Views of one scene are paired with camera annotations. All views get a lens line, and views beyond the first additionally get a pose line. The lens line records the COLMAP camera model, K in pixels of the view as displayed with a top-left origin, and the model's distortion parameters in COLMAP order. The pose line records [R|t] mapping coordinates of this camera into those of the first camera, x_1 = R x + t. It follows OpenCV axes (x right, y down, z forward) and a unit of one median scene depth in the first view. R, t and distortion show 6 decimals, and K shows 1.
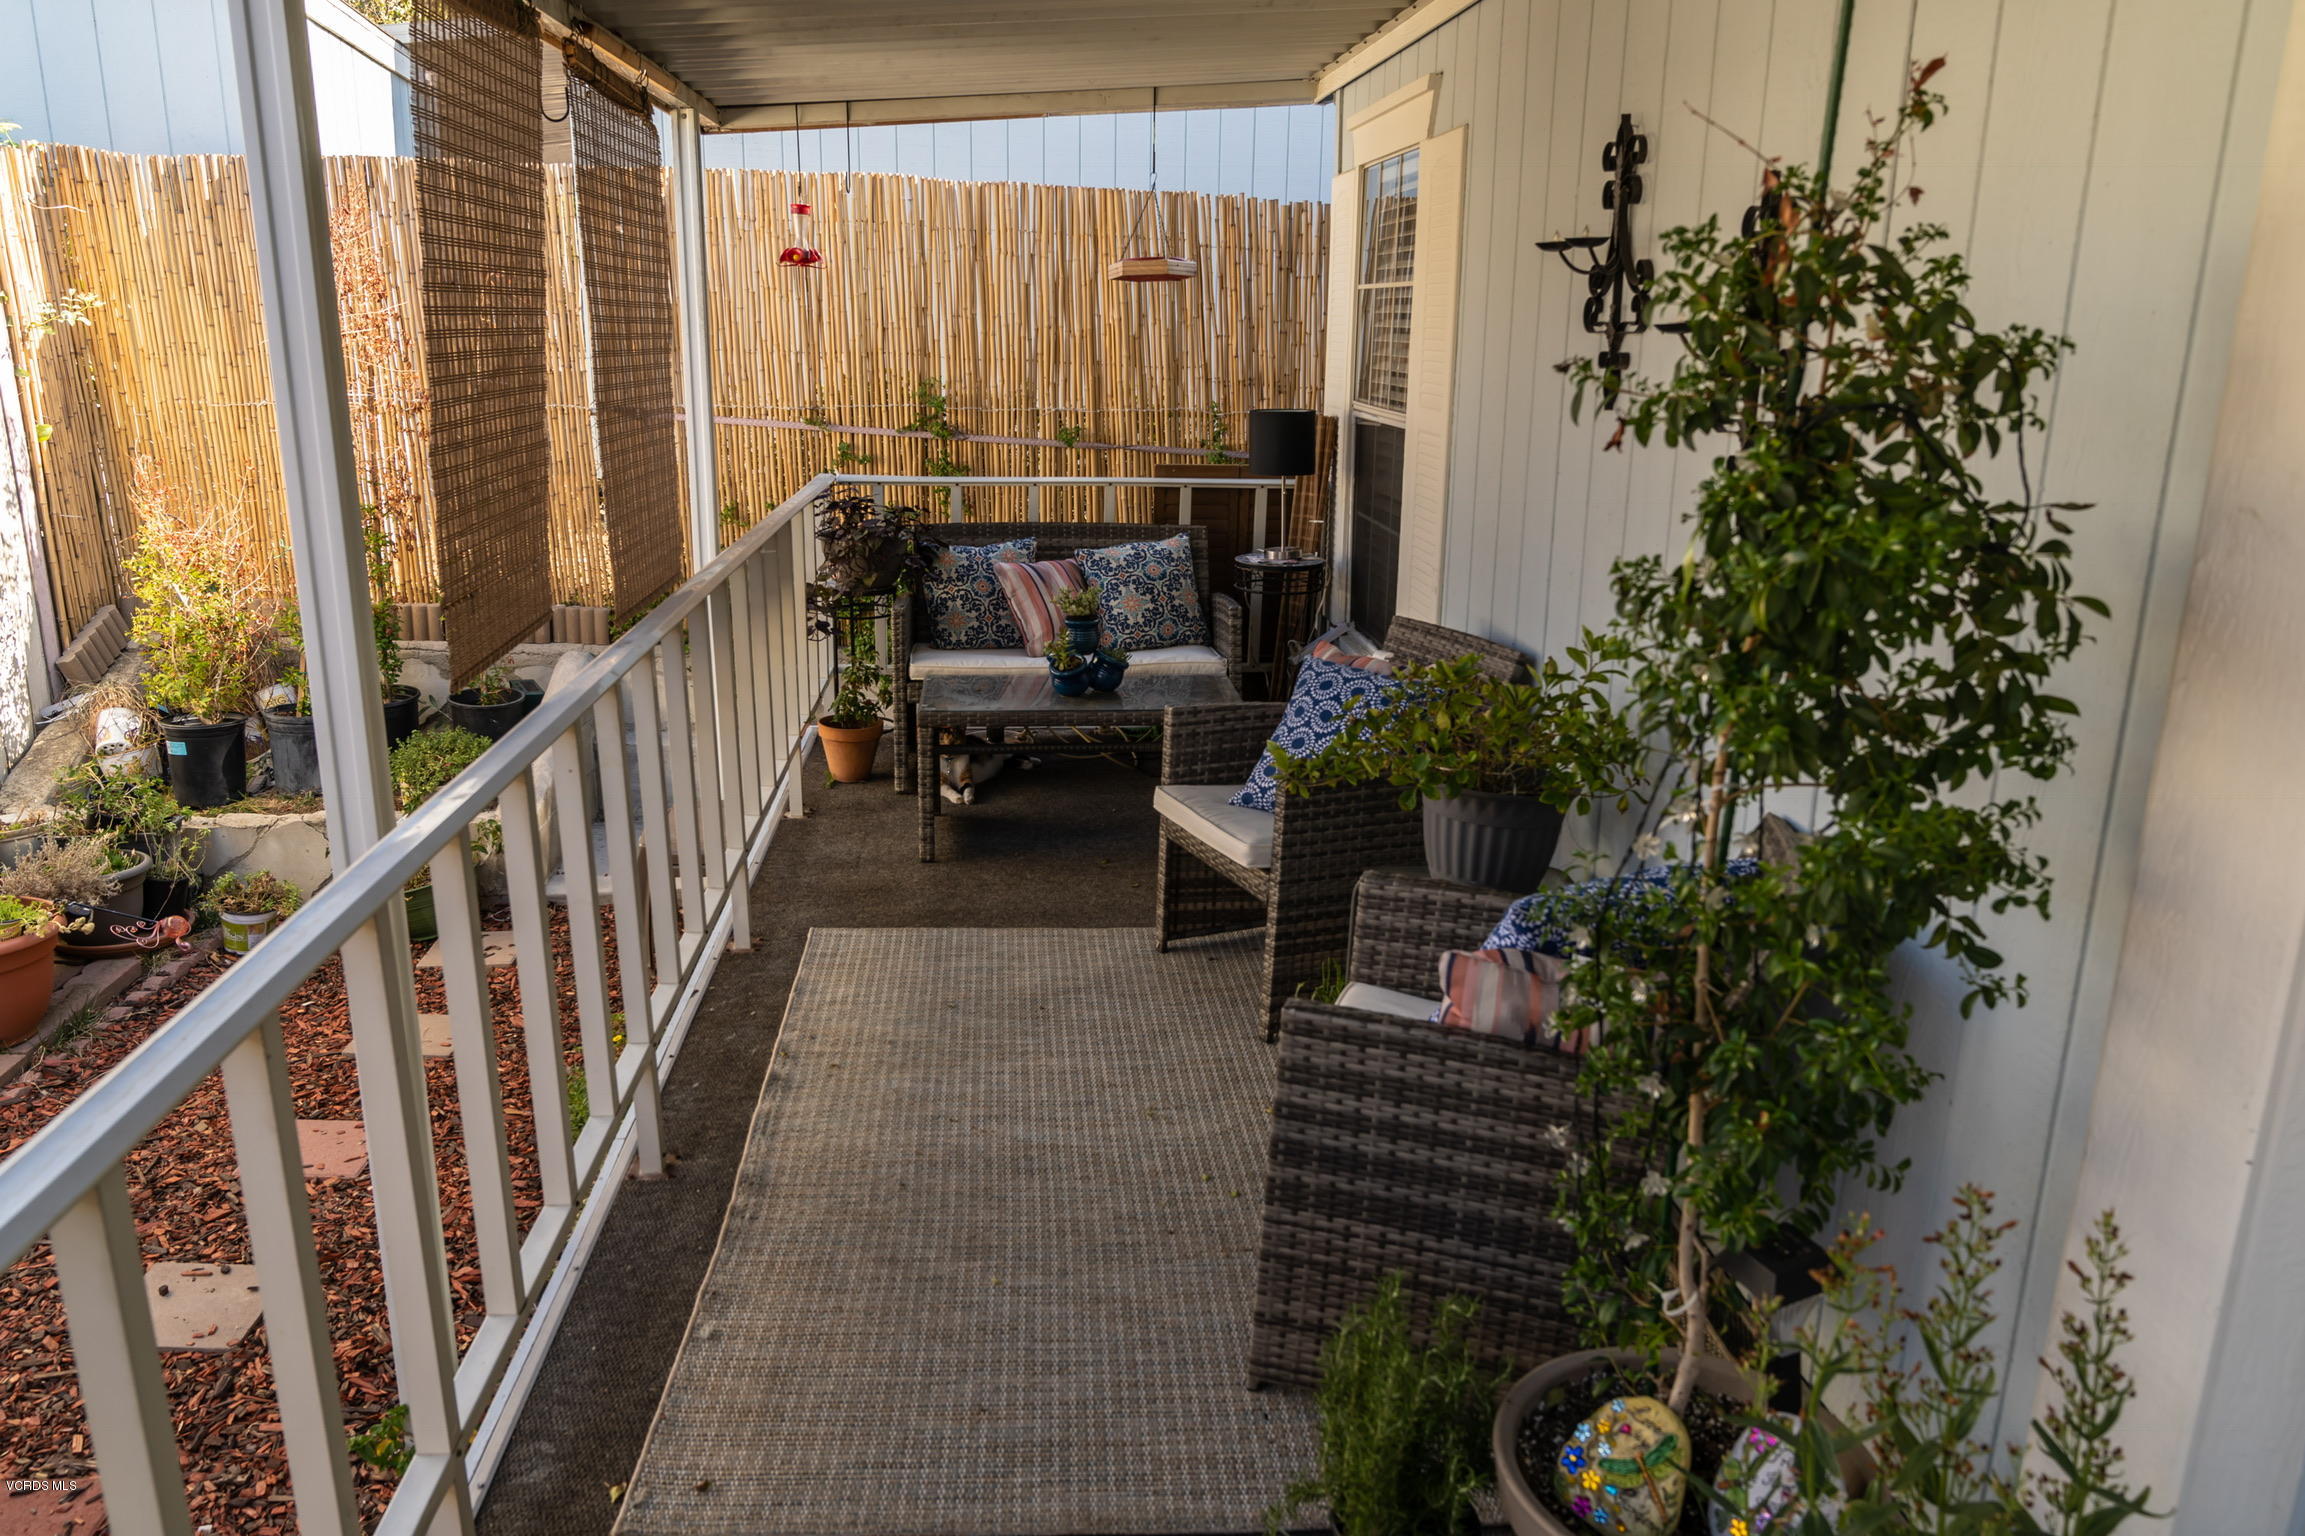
lens RADIAL K [[1641.2, 0, 1152.5], [0, 1641.2, 768.0], [0, 0, 1]] dist [-0.024111, 0.007690]
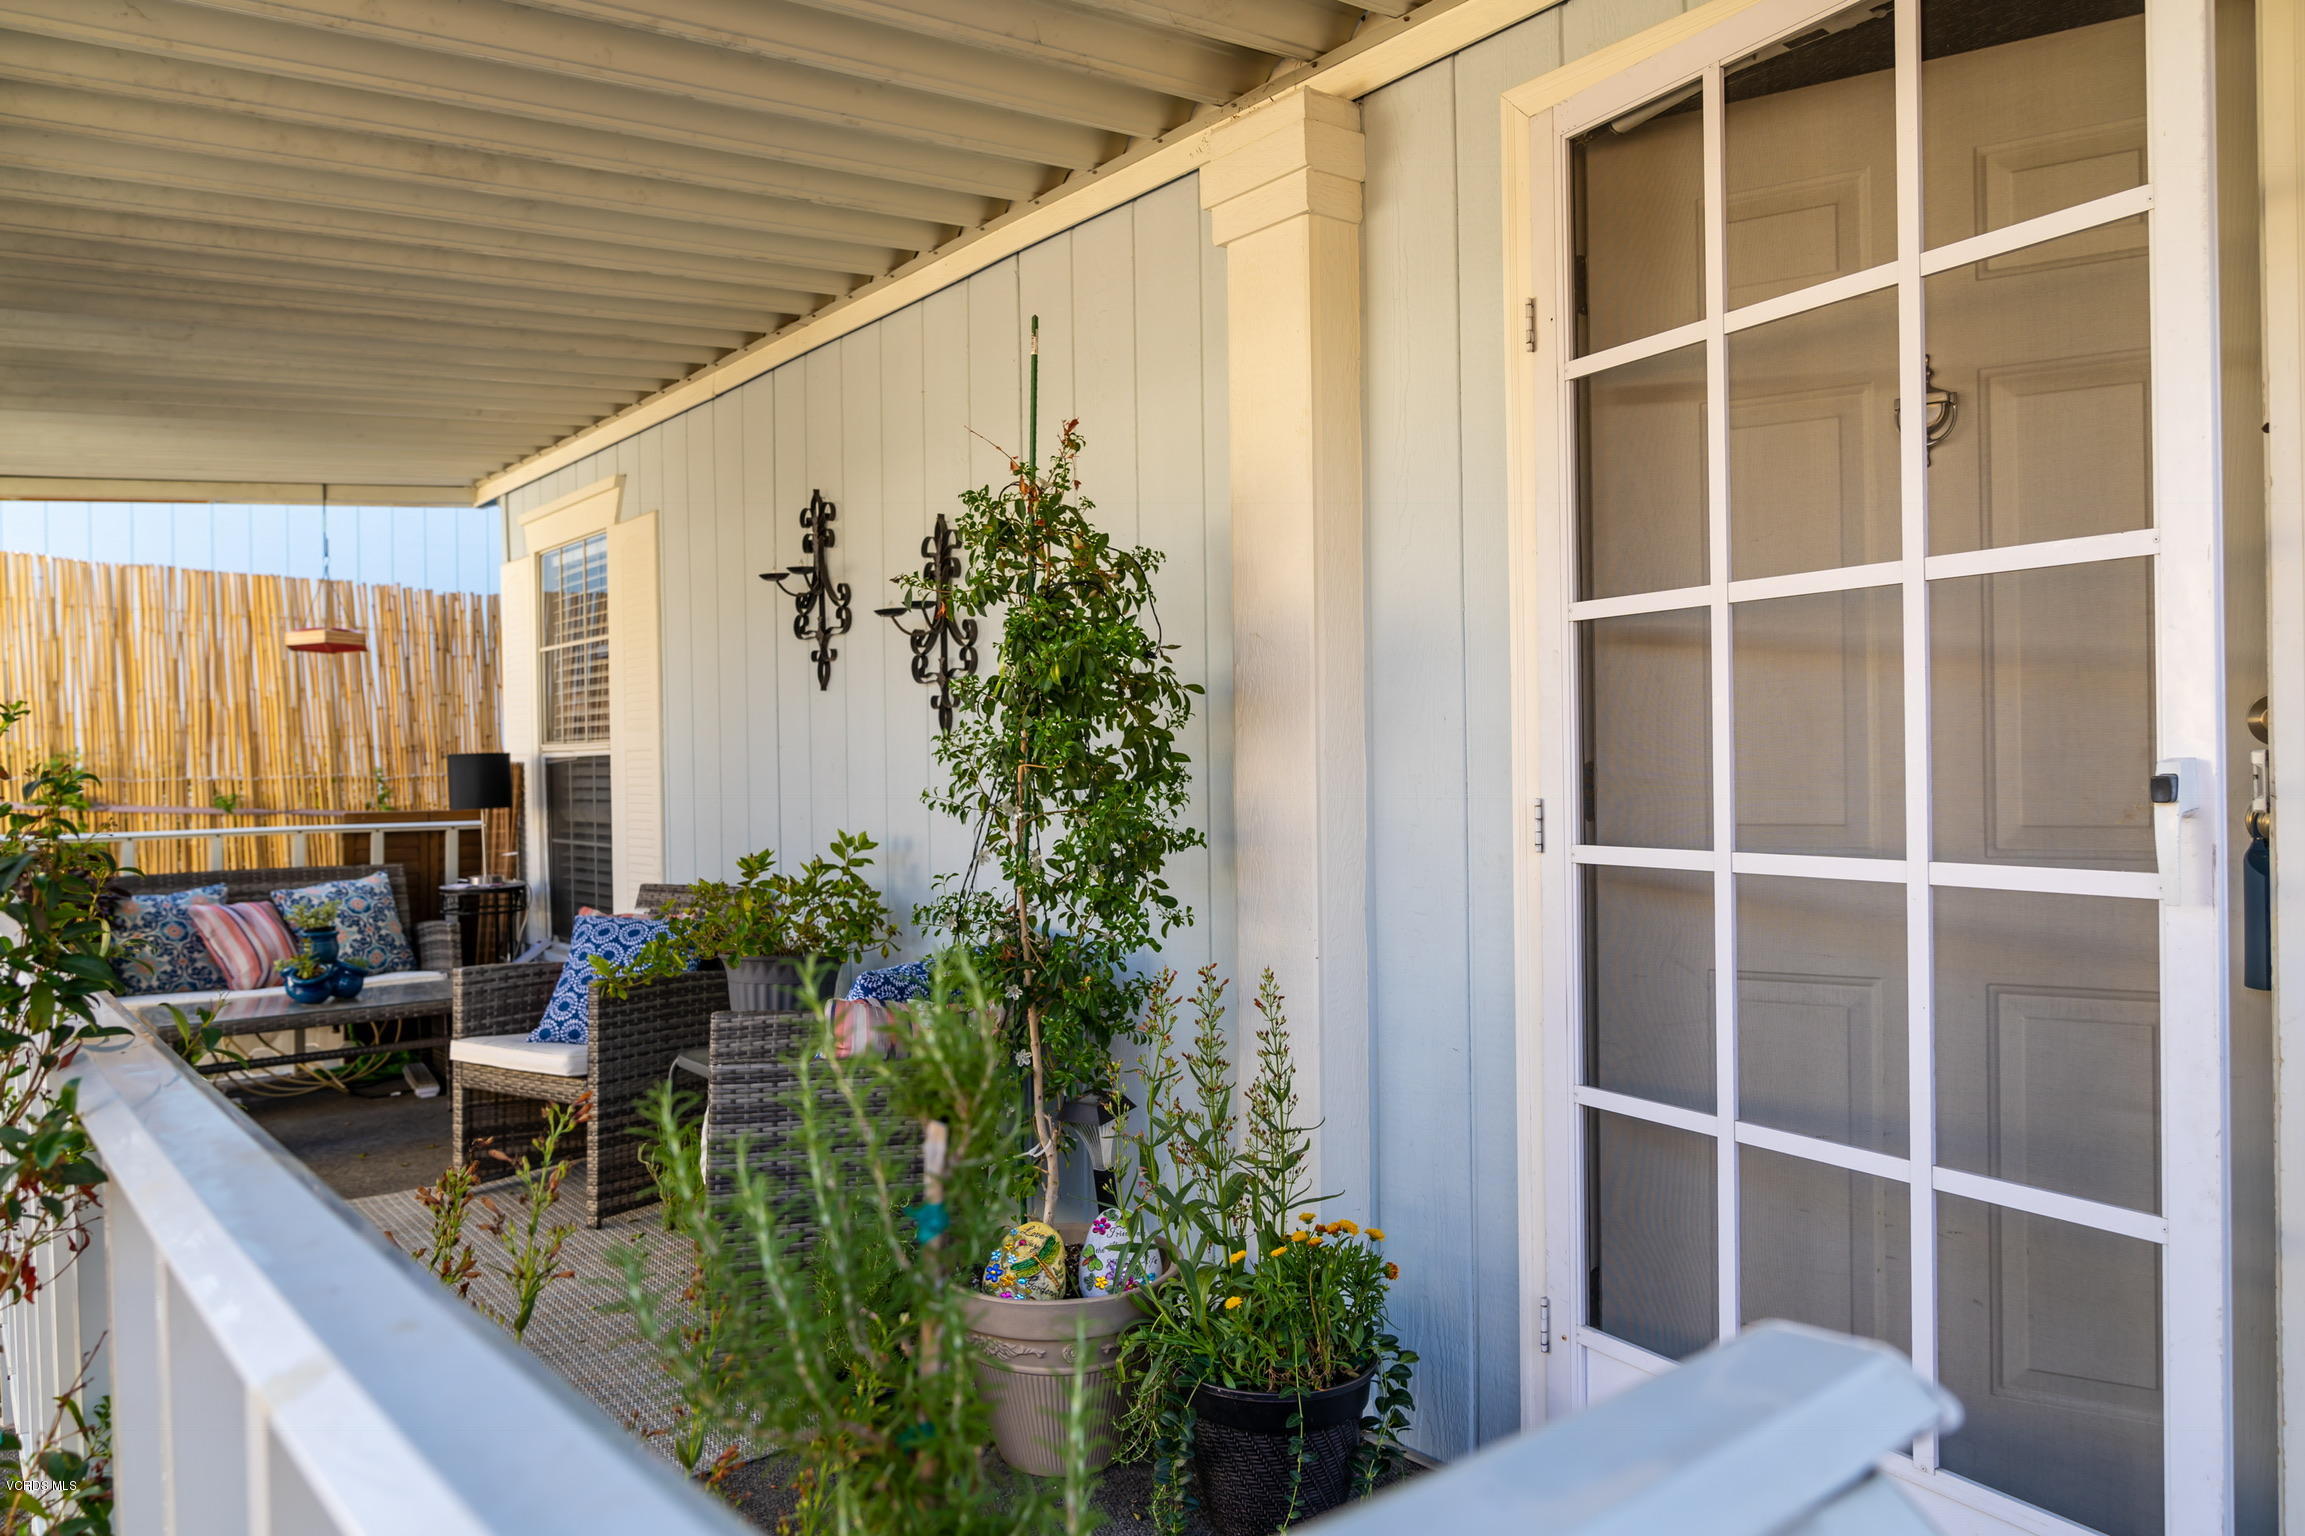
lens RADIAL K [[1583.6, 0, 1152.5], [0, 1583.6, 768.0], [0, 0, 1]] dist [-0.022869, 0.008884]
pose [[0.833953, -0.029708, 0.551035, -0.131455], [0.173374, 0.962093, -0.210520, 0.100199], [-0.523893, 0.271099, 0.807491, -0.120155]]
